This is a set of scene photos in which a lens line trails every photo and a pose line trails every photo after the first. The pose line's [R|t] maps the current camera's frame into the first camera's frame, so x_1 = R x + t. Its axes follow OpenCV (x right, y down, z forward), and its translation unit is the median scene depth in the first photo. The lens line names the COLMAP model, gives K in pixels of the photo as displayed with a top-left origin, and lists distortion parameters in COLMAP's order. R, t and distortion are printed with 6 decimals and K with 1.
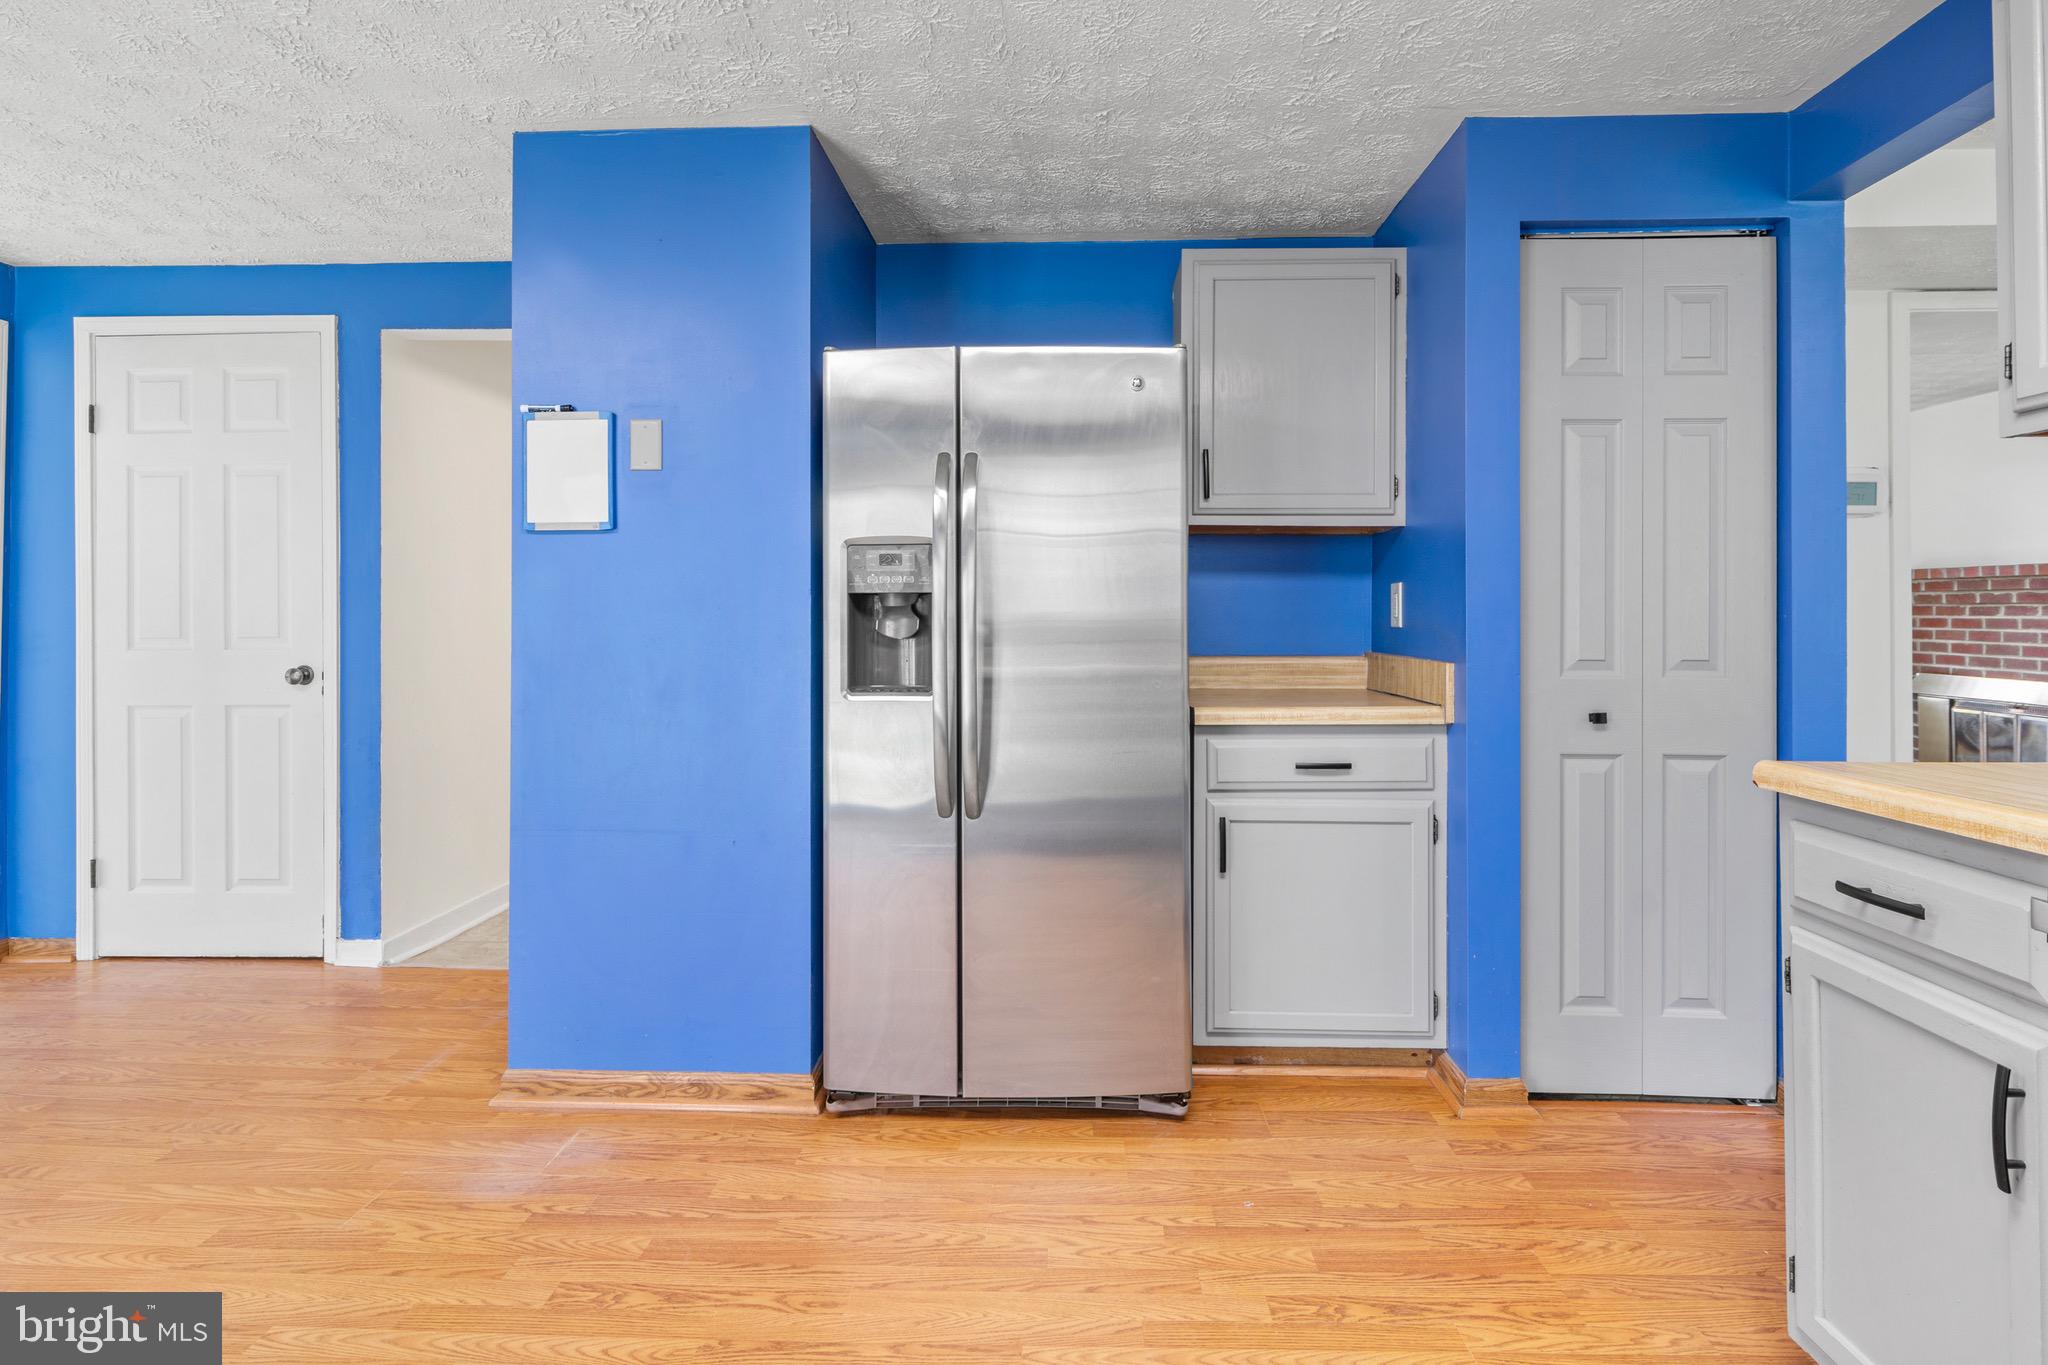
lens RADIAL K [[1024.7, 0, 1072.6], [0, 1024.7, 605.7], [0, 0, 1]] dist [-0.002642, 0.002648]
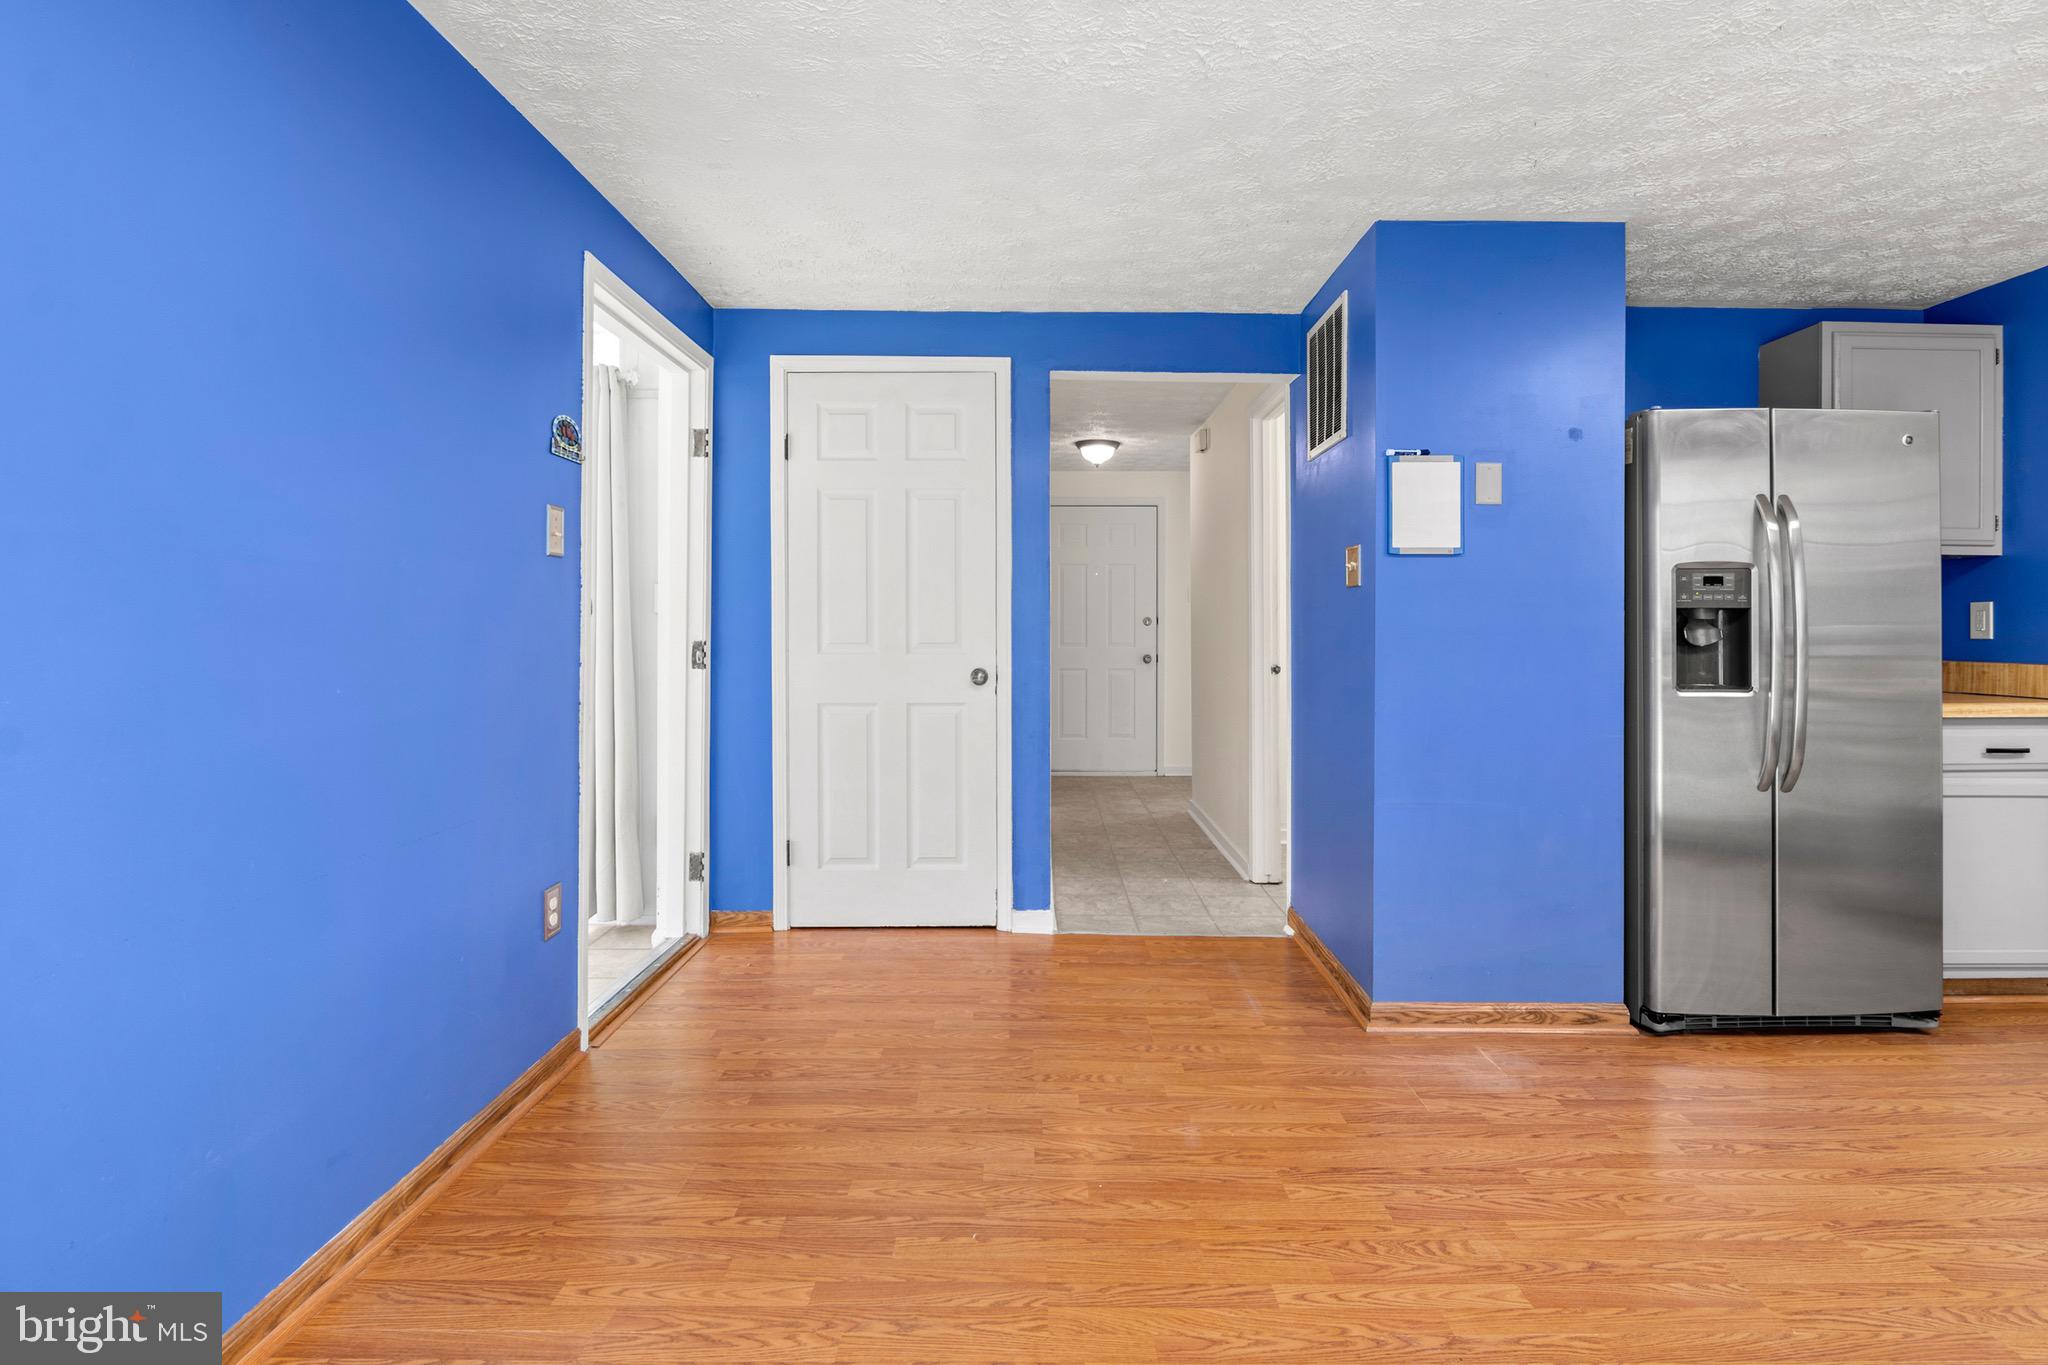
lens RADIAL K [[1024.7, 0, 1070.6], [0, 1024.7, 625.8], [0, 0, 1]] dist [-0.002642, 0.002648]
pose [[0.998641, 0.006601, 0.051695, -0.977158], [-0.006847, 0.999966, 0.004580, 0.008052], [-0.051663, -0.004928, 0.998652, -0.181546]]
